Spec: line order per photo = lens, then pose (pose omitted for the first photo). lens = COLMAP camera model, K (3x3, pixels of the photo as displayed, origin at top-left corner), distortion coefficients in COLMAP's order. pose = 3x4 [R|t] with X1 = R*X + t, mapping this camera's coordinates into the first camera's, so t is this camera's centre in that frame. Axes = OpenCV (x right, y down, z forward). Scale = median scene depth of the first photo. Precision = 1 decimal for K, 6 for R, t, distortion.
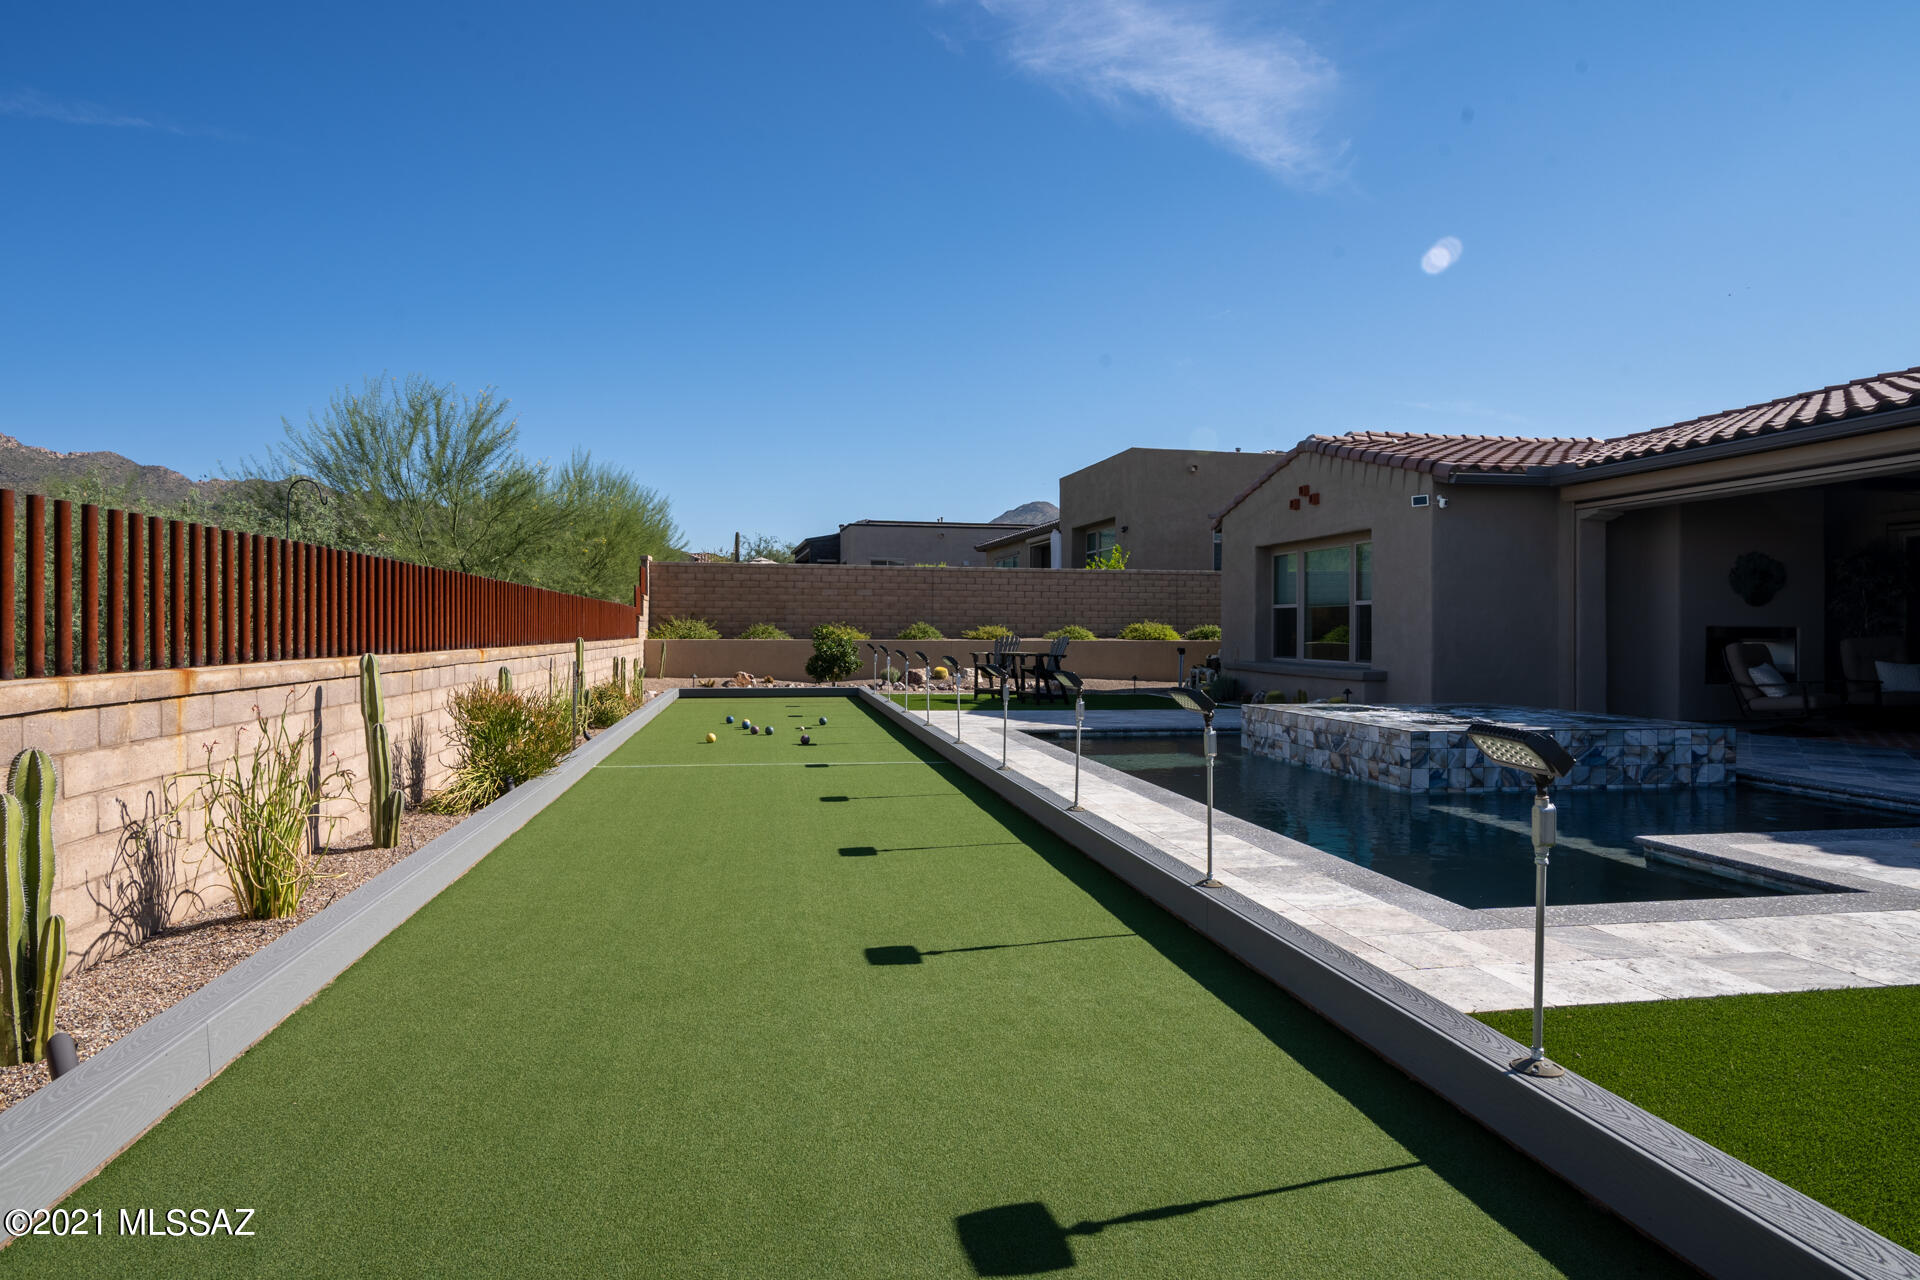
lens RADIAL K [[1075.9, 0, 1009.8], [0, 1075.9, 635.0], [0, 0, 1]] dist [-0.006997, -0.000720]
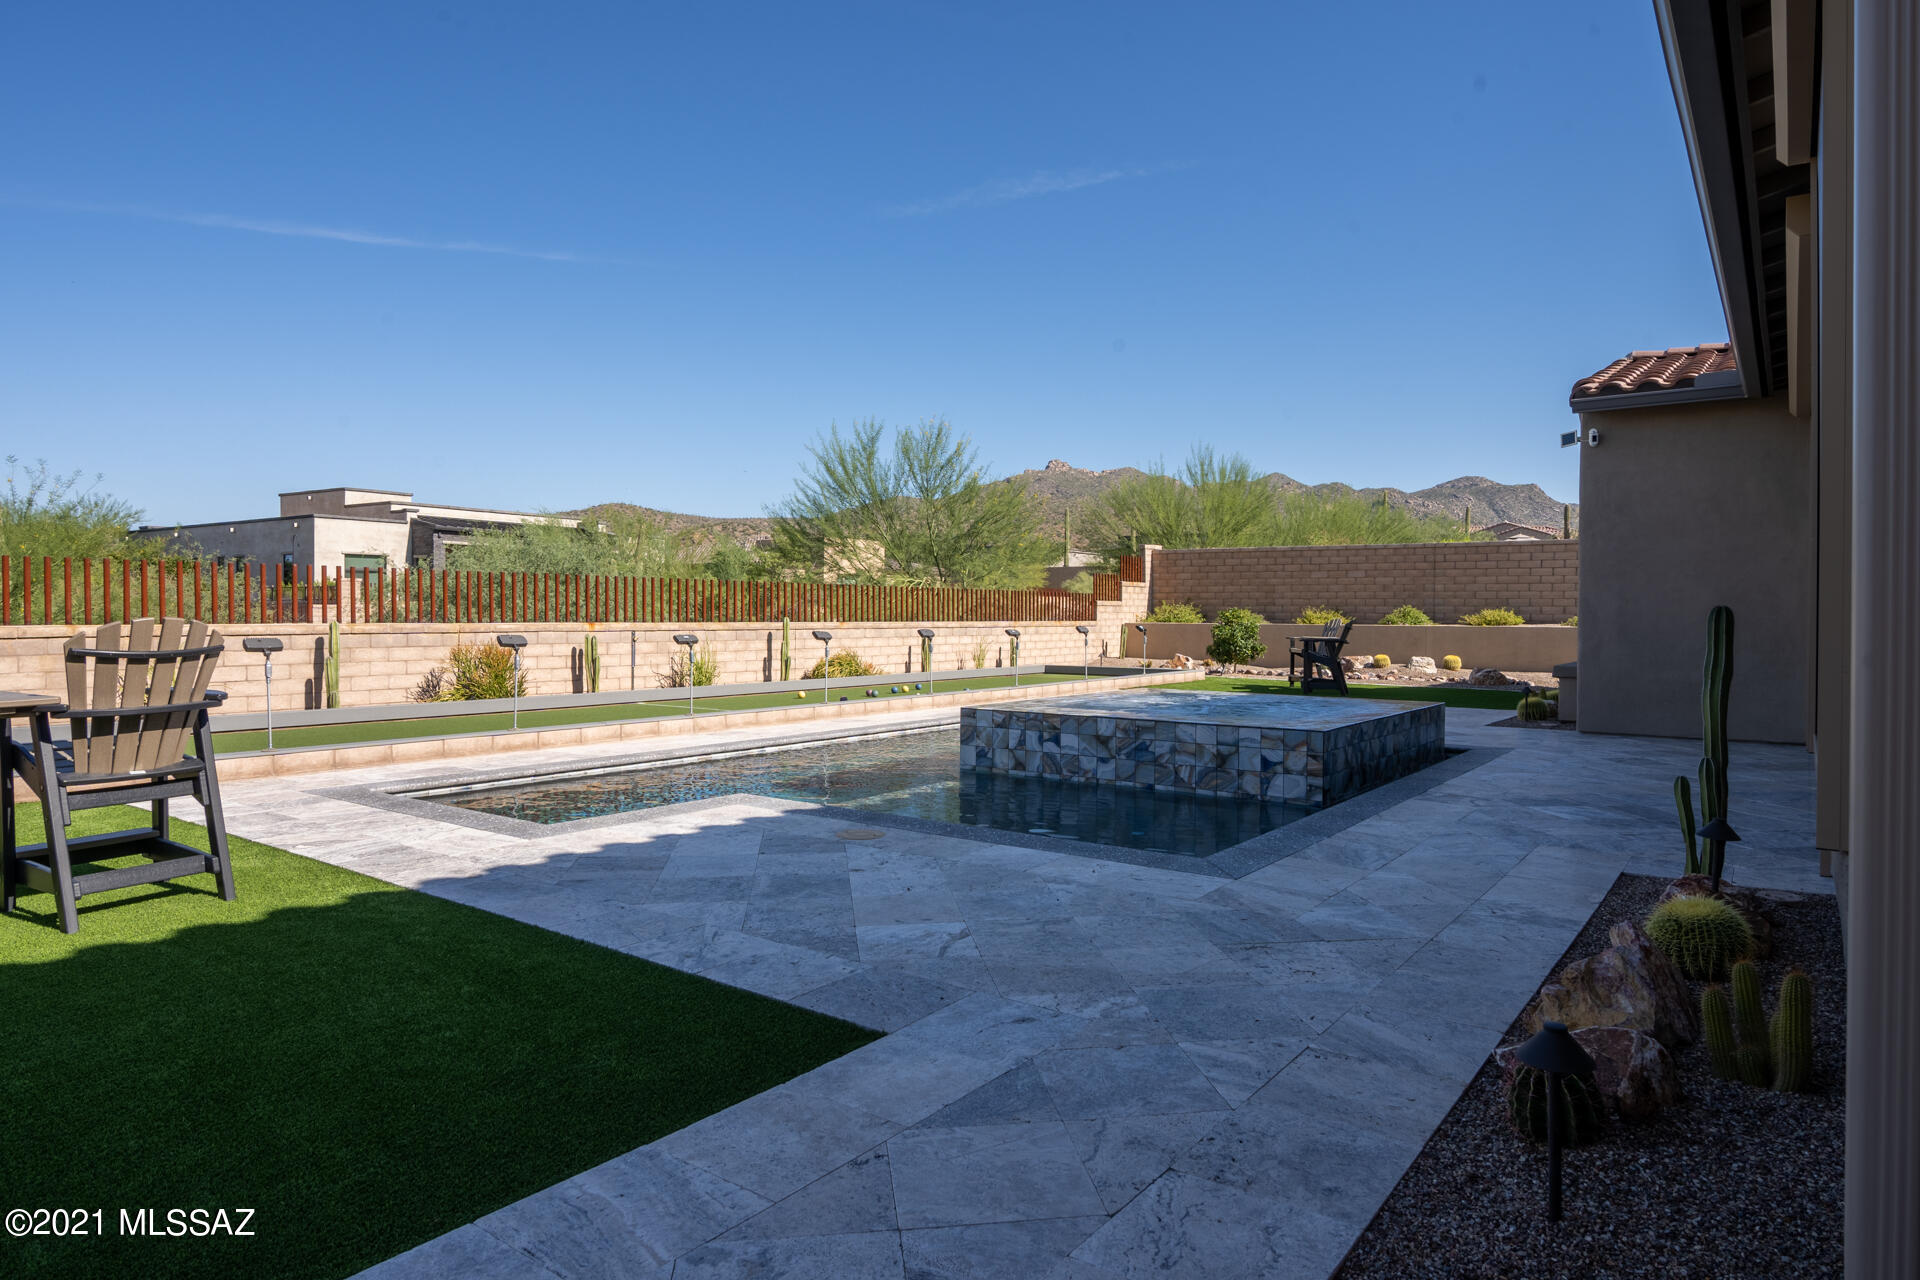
lens RADIAL K [[1148.3, 0, 989.2], [0, 1148.3, 612.7], [0, 0, 1]] dist [-0.004719, -0.000554]
pose [[0.704650, -0.001213, -0.709554, 1.111468], [-0.004942, 0.999966, -0.006617, 0.006381], [0.709538, 0.008170, 0.704620, 0.241315]]
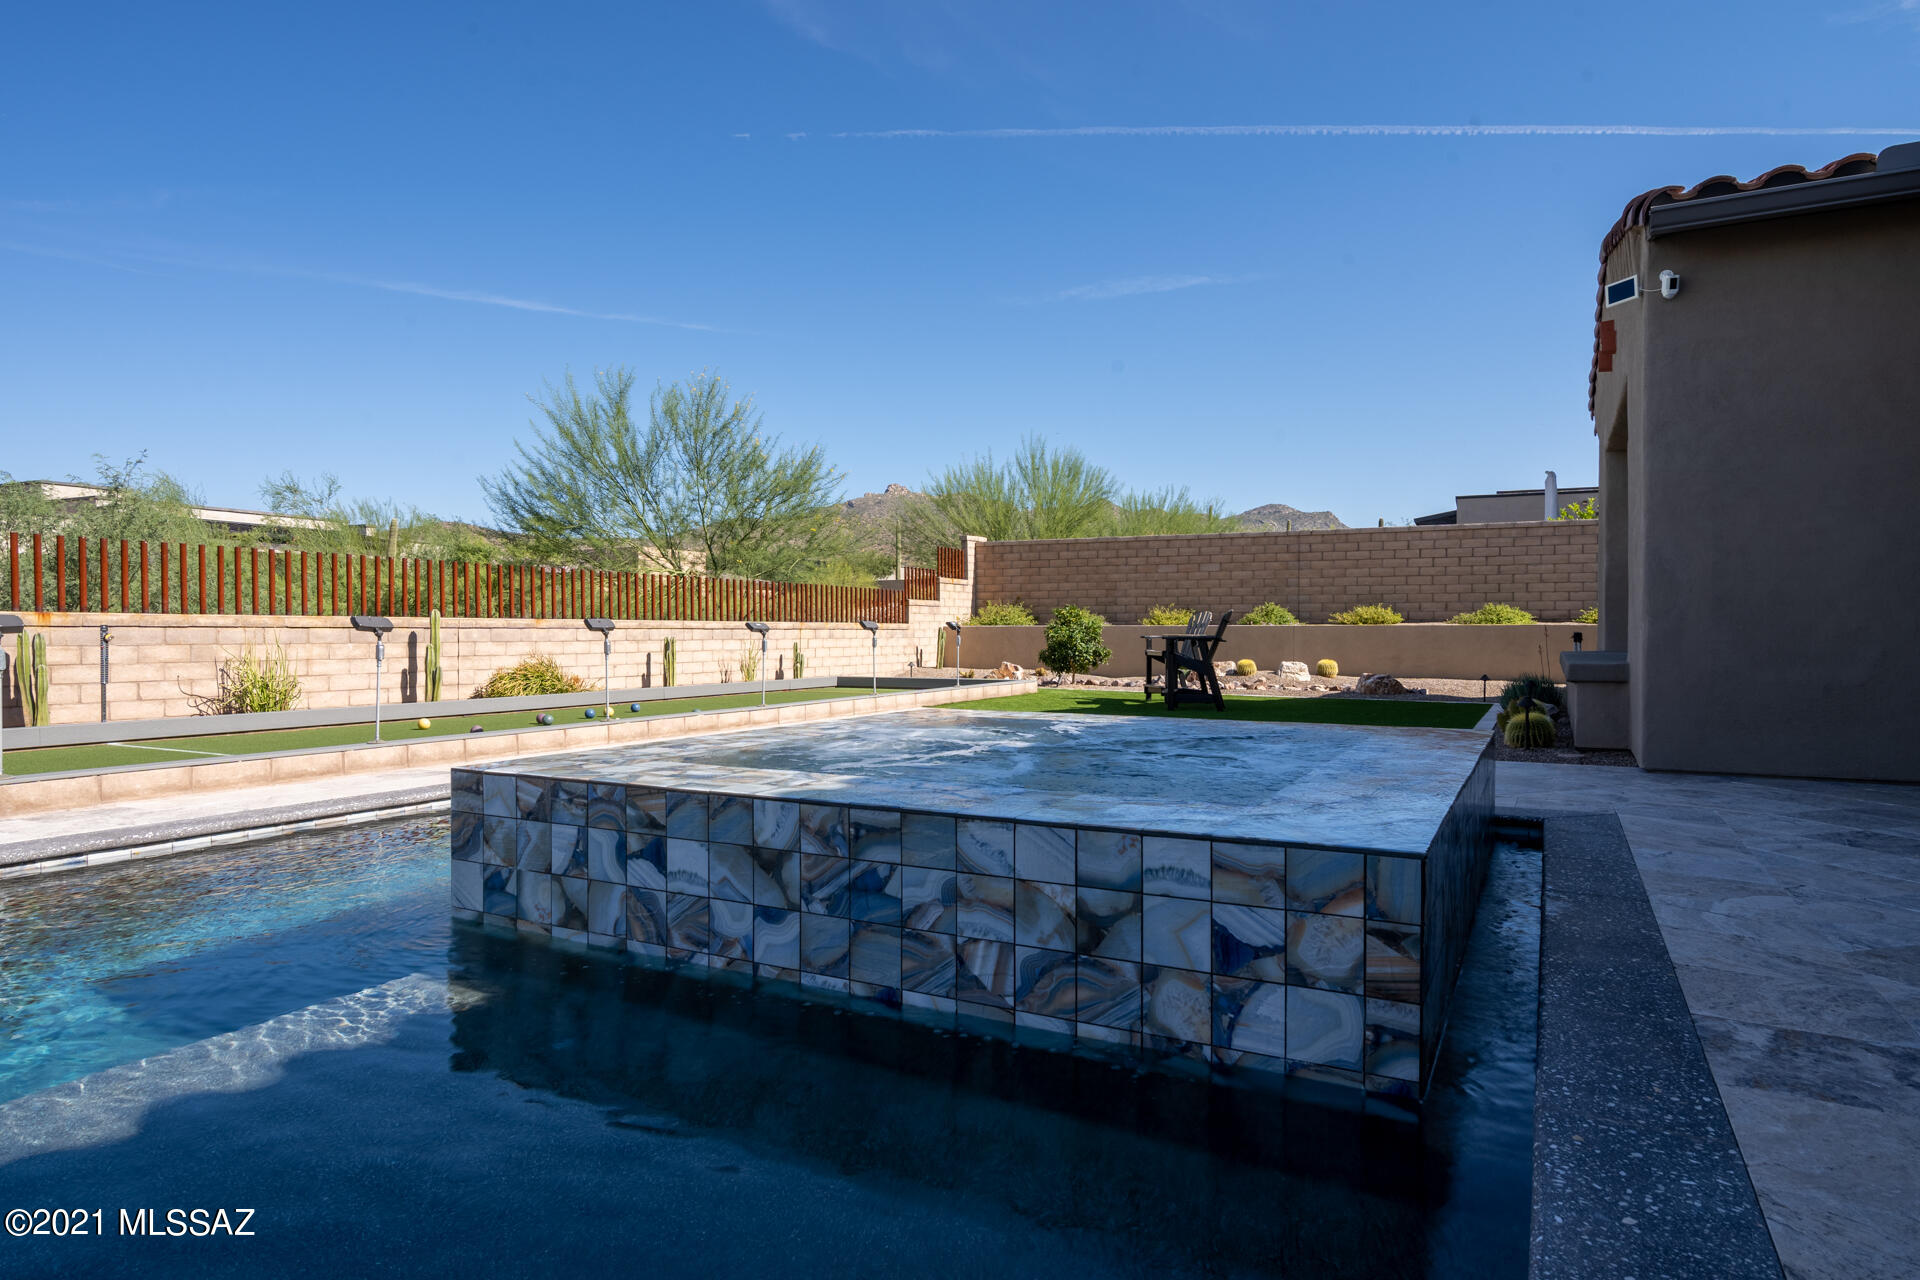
lens RADIAL K [[1115.8, 0, 960.0], [0, 1115.8, 640.0], [0, 0, 1]] dist [-0.005928, -0.000330]
pose [[0.782786, -0.000057, -0.622292, 0.760438], [0.002372, 0.999993, 0.002892, 0.037254], [0.622287, -0.003740, 0.782780, 0.749799]]
